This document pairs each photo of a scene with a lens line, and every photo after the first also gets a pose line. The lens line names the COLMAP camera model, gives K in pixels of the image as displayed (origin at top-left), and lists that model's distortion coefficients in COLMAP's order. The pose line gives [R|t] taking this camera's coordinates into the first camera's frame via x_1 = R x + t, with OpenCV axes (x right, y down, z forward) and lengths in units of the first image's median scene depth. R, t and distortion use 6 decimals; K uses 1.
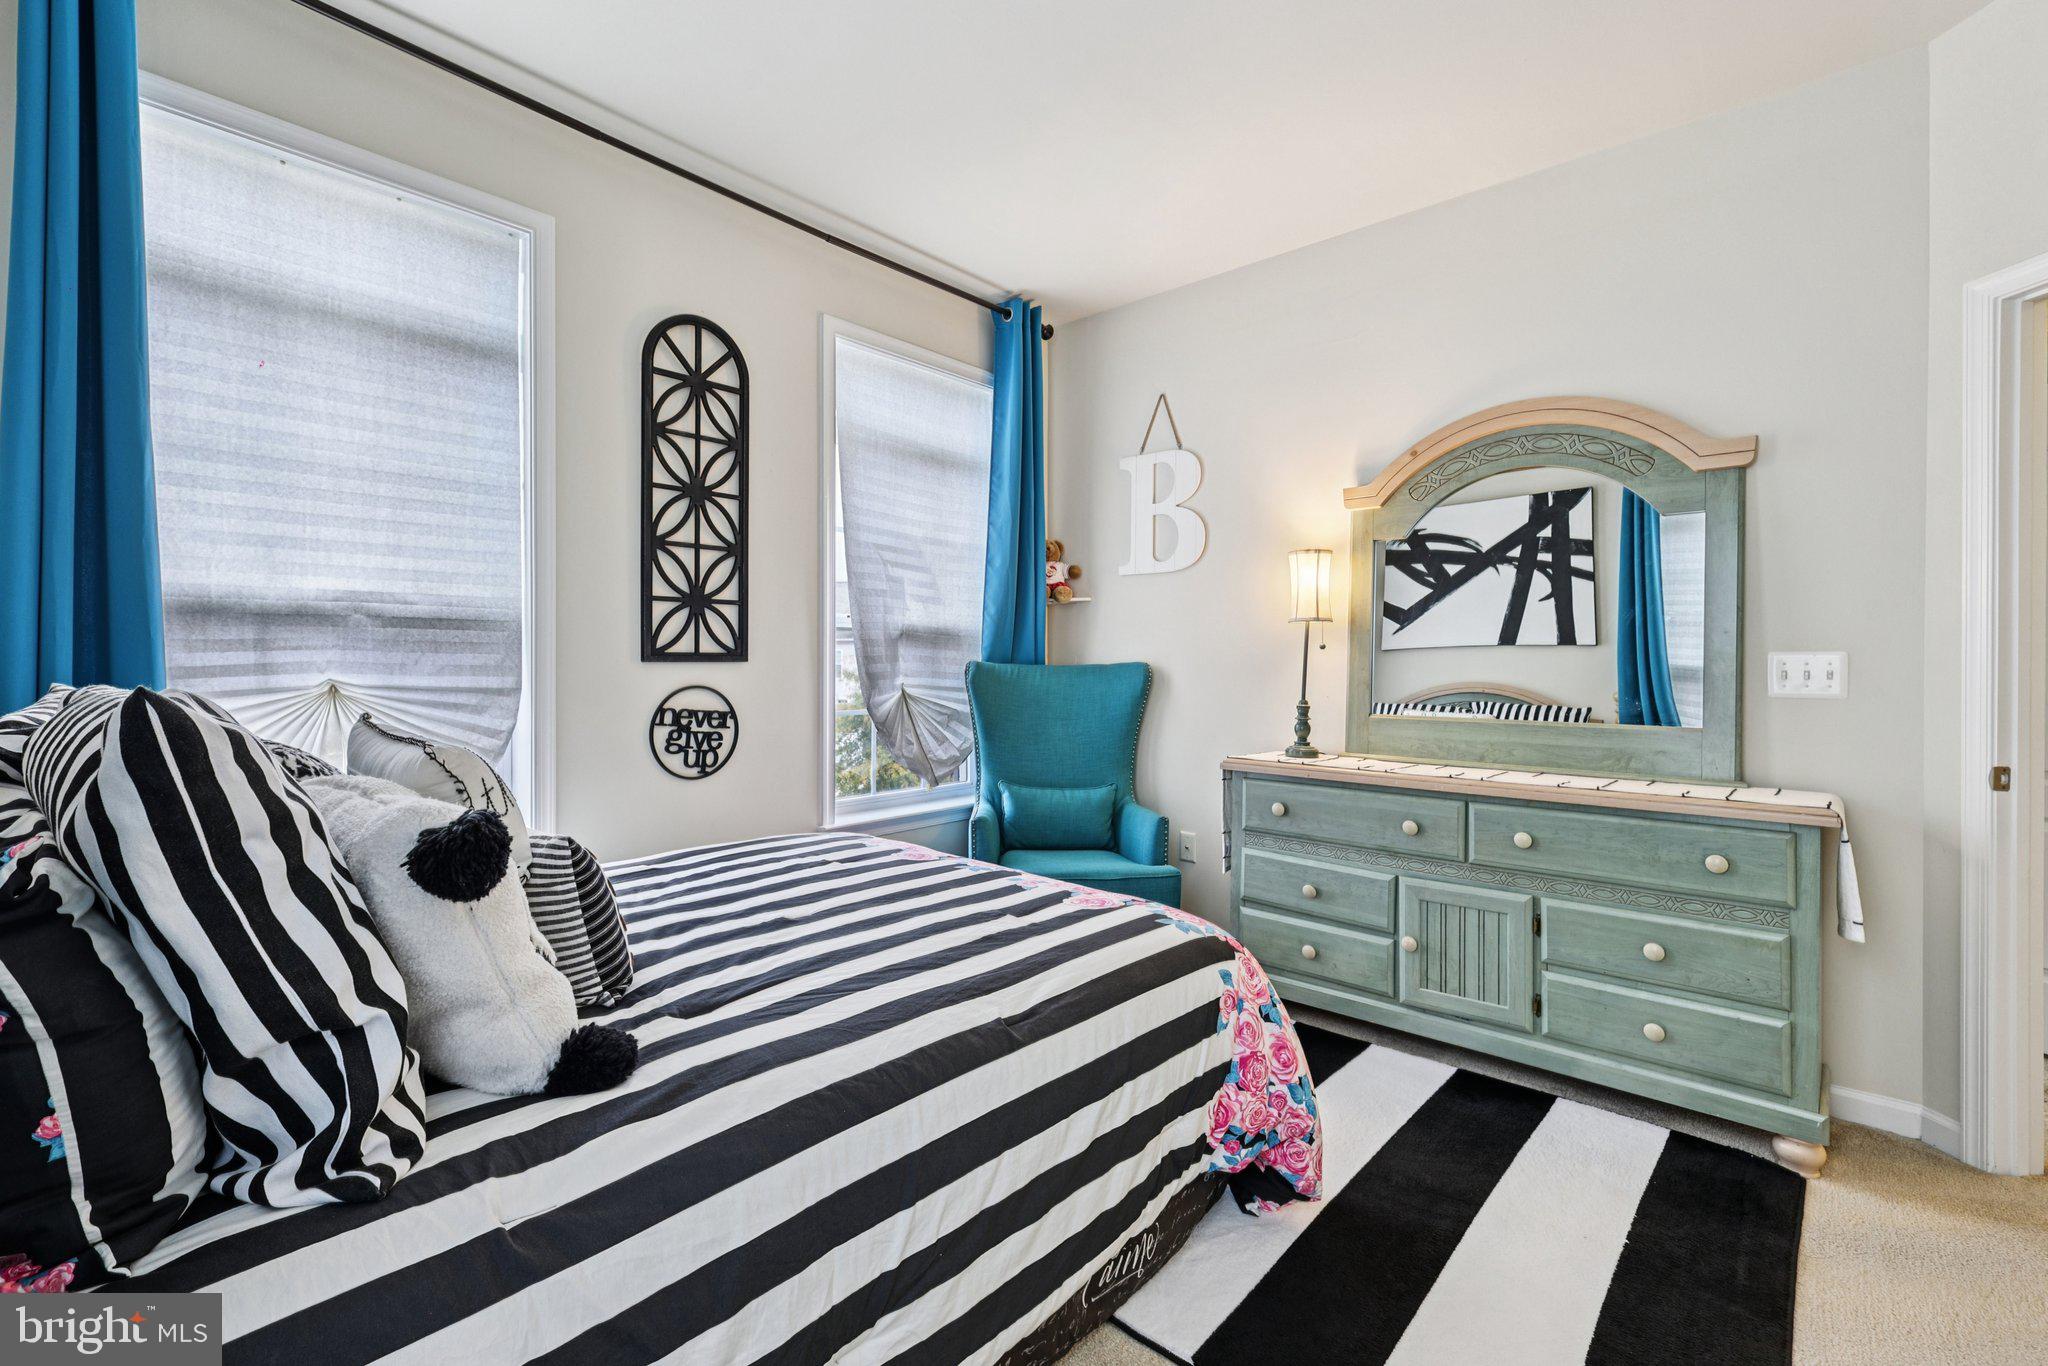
lens RADIAL K [[883.1, 0, 1023.6], [0, 883.1, 671.4], [0, 0, 1]] dist [0.001126, 0.001088]
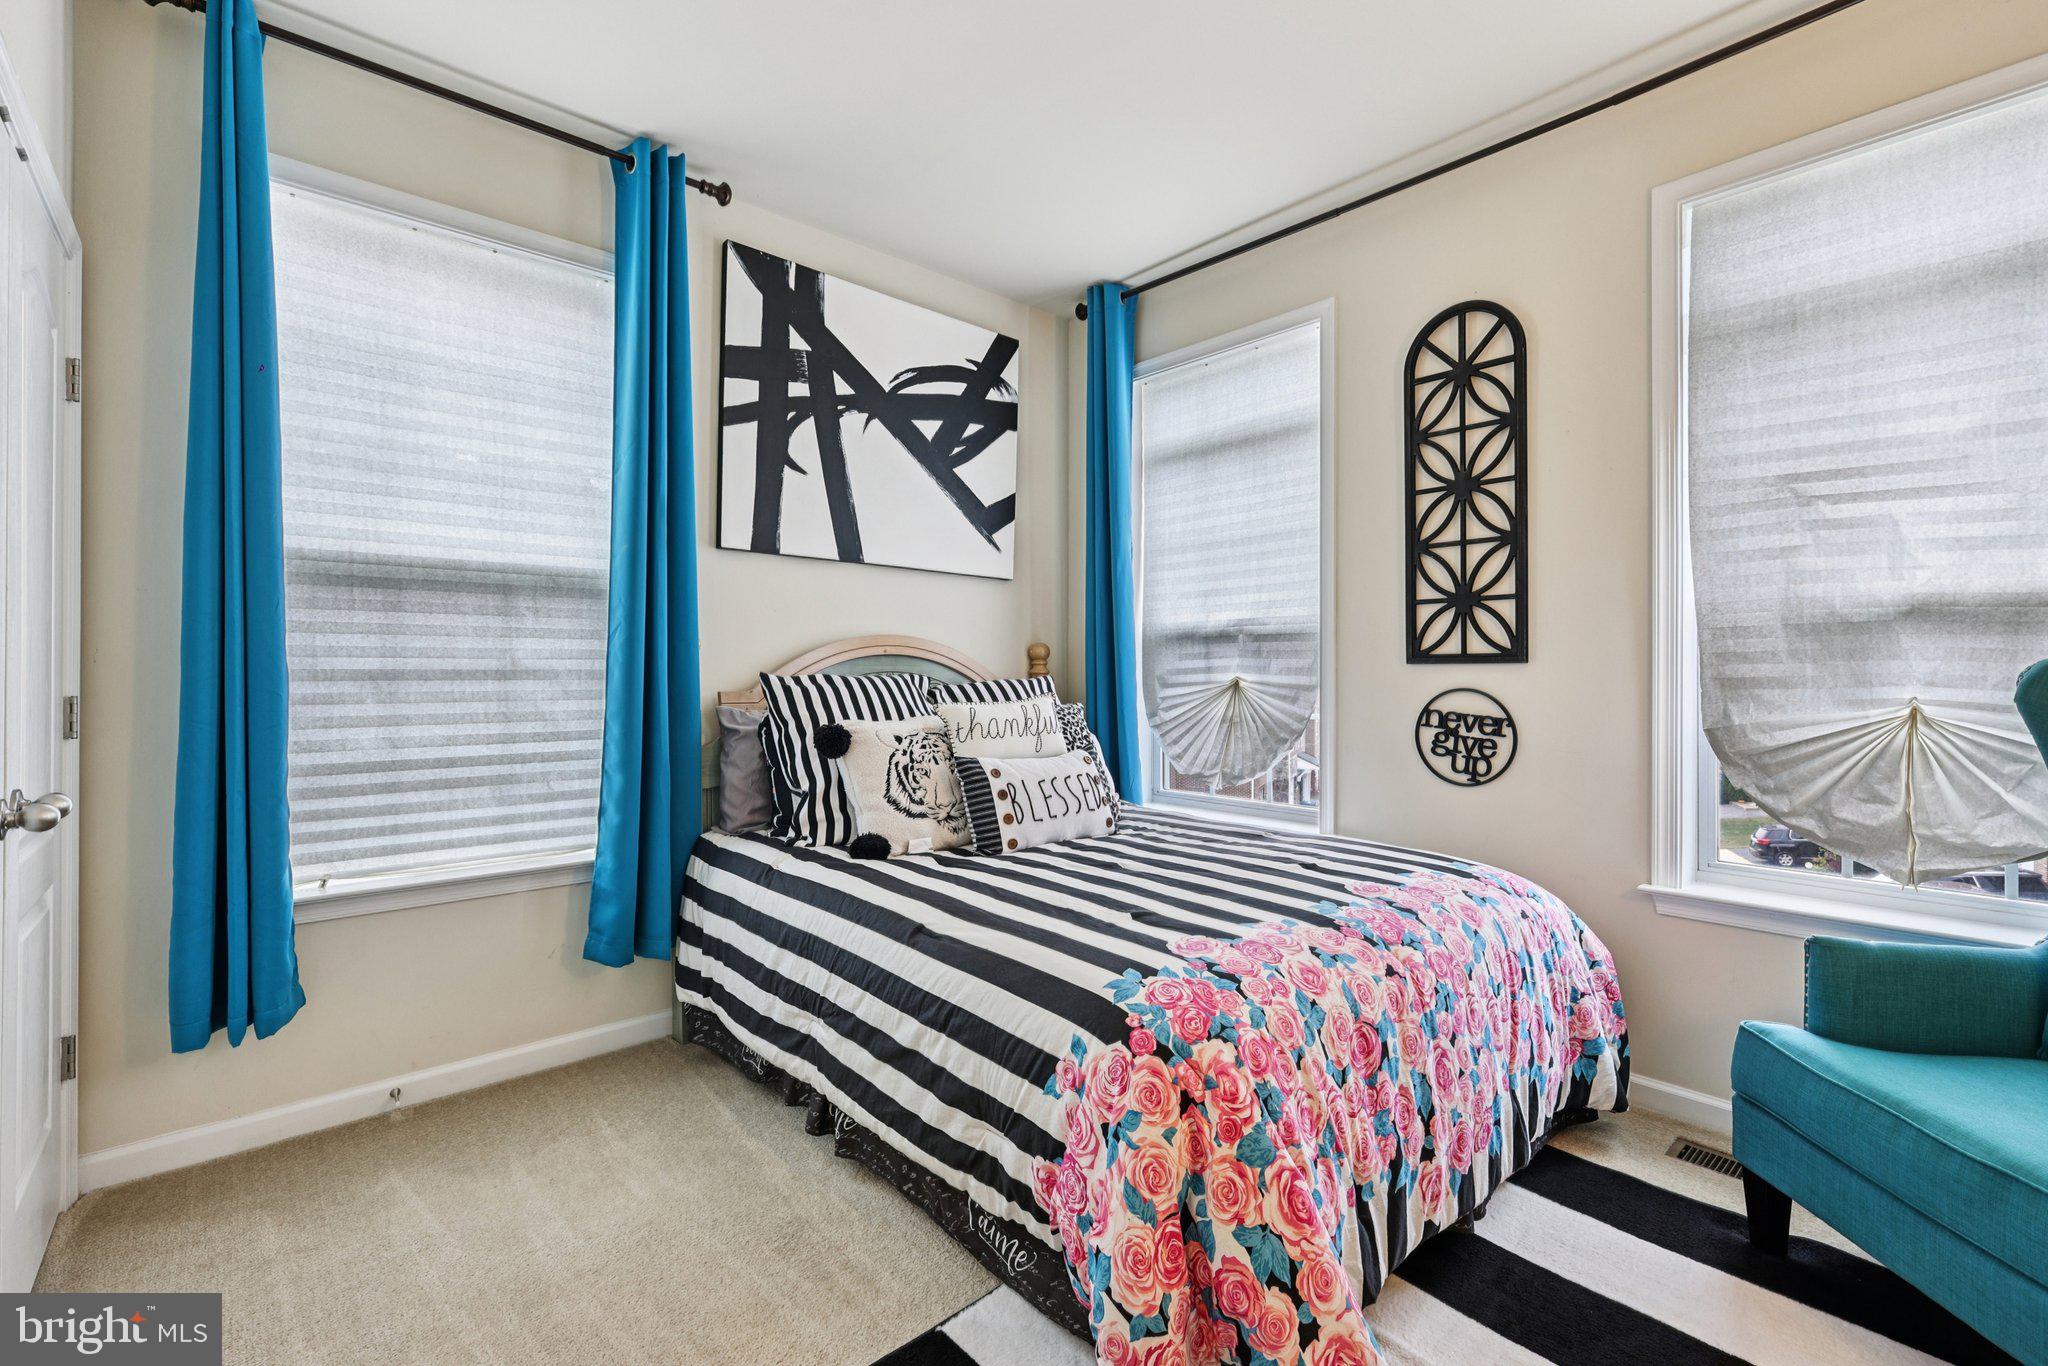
lens RADIAL K [[883.1, 0, 1025.3], [0, 883.1, 674.9], [0, 0, 1]] dist [0.001126, 0.001088]
pose [[-0.108732, 0.005752, -0.994055, 0.640663], [-0.006754, 0.999956, 0.006525, -0.001541], [0.994048, 0.007424, -0.108688, 0.638020]]
